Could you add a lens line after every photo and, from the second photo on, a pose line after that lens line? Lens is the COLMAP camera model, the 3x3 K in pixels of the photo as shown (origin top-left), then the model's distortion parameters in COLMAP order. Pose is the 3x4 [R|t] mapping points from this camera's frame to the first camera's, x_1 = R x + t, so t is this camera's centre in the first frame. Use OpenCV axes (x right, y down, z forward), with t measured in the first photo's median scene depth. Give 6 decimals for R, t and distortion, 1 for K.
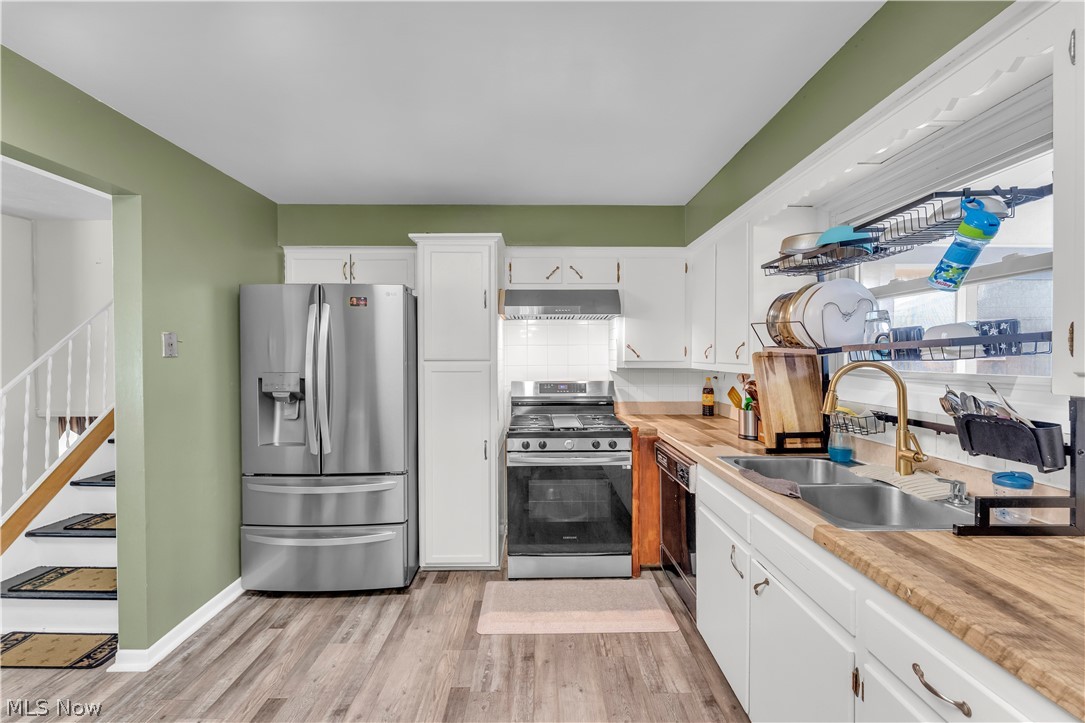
lens RADIAL K [[443.8, 0, 540.4], [0, 443.8, 355.6], [0, 0, 1]] dist [-0.001405, -0.000135]
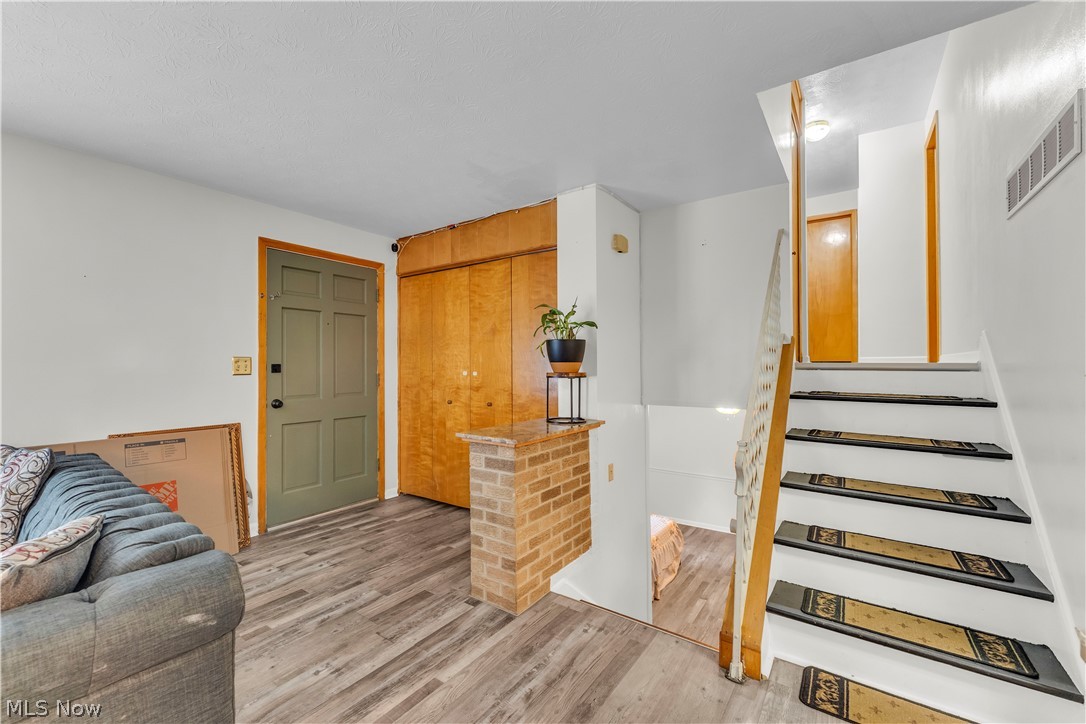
lens RADIAL K [[444.2, 0, 538.6], [0, 444.2, 365.9], [0, 0, 1]] dist [-0.001405, -0.000135]
pose [[0.810311, 0.000258, -0.586000, -0.971544], [-0.001181, 0.999999, -0.001192, 0.068532], [0.585998, 0.001658, 0.810310, 0.045117]]
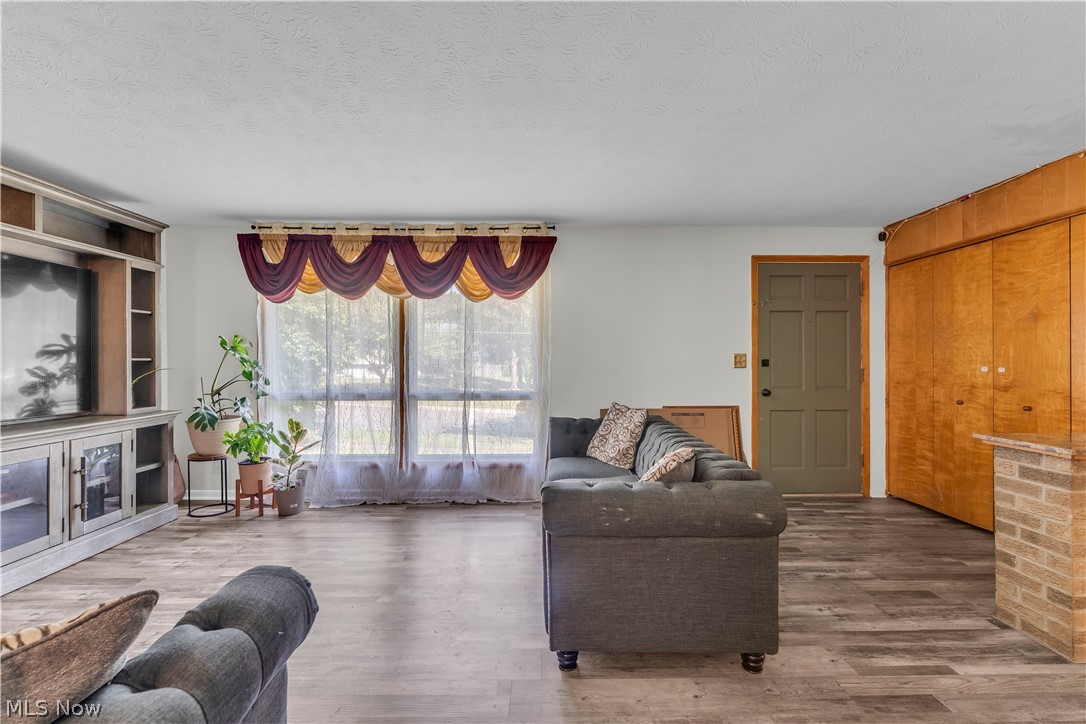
lens RADIAL K [[444.2, 0, 544.4], [0, 444.2, 363.6], [0, 0, 1]] dist [-0.001405, -0.000135]
pose [[0.005851, 0.005148, -0.999970, -0.811889], [-0.000245, 0.999987, 0.005147, 0.069608], [0.999983, 0.000215, 0.005852, -0.129782]]
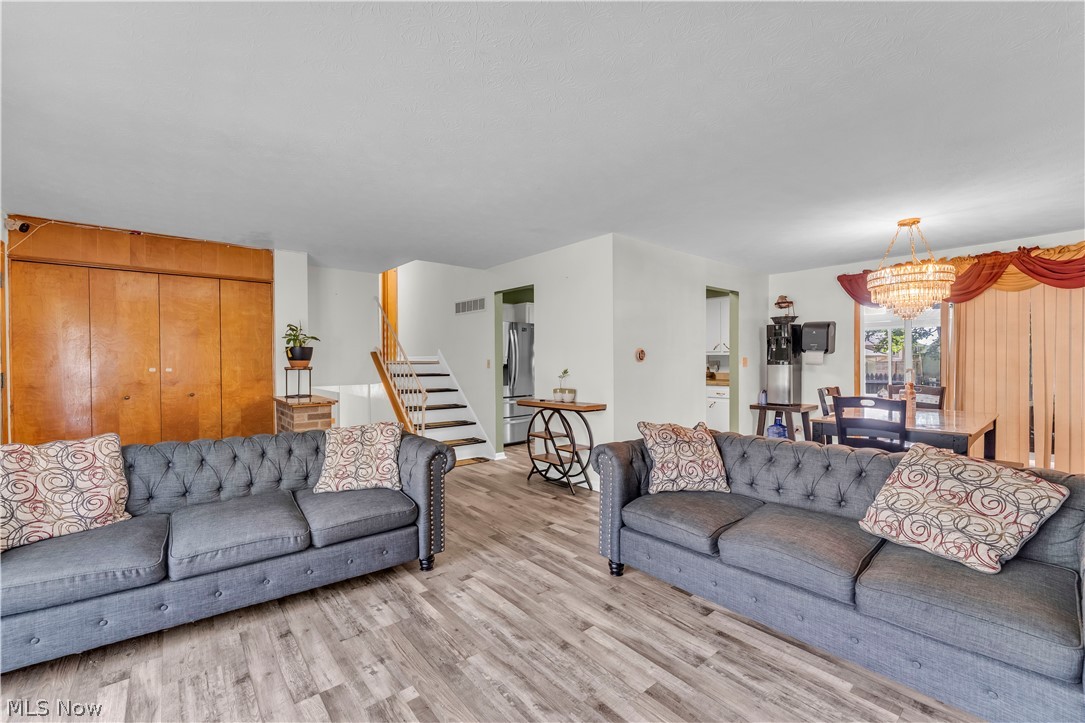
lens RADIAL K [[443.8, 0, 540.7], [0, 443.8, 364.4], [0, 0, 1]] dist [-0.001405, -0.000135]
pose [[0.764430, -0.006634, 0.644673, -1.975930], [0.003562, 0.999975, 0.006067, 0.066516], [-0.644697, -0.002341, 0.764435, -1.040576]]
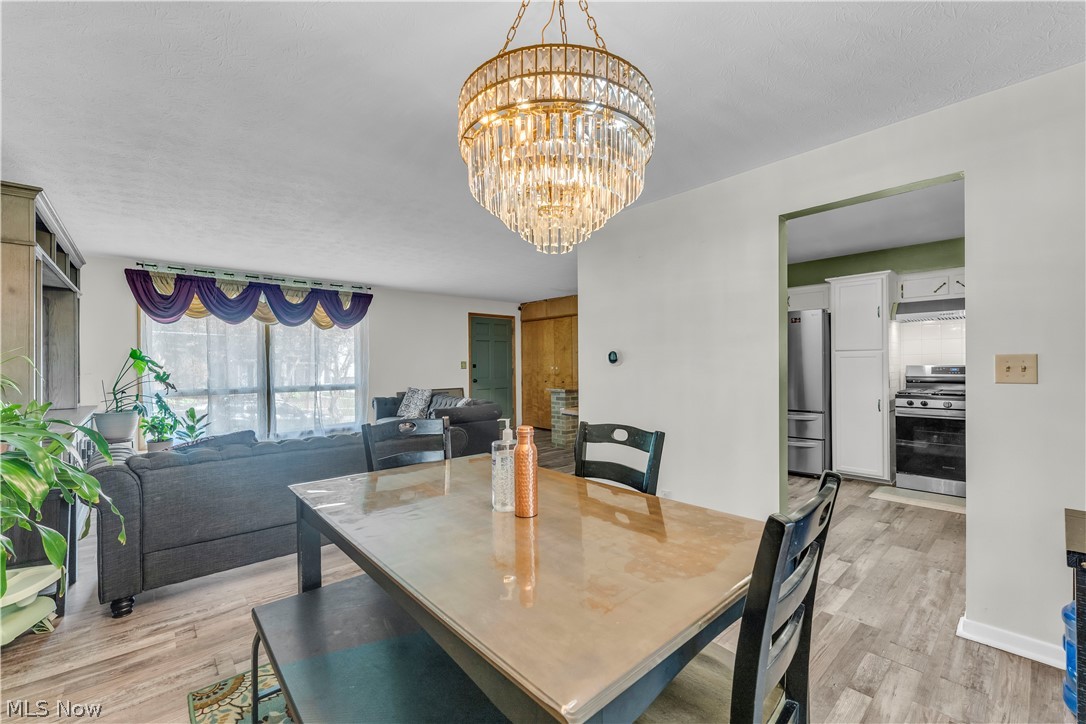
lens RADIAL K [[444.2, 0, 543.1], [0, 444.2, 365.6], [0, 0, 1]] dist [-0.001405, -0.000135]
pose [[0.662648, 0.000336, -0.748931, 0.293827], [0.004295, 0.999982, 0.004249, 0.060722], [0.748918, -0.006032, 0.662635, -1.050495]]
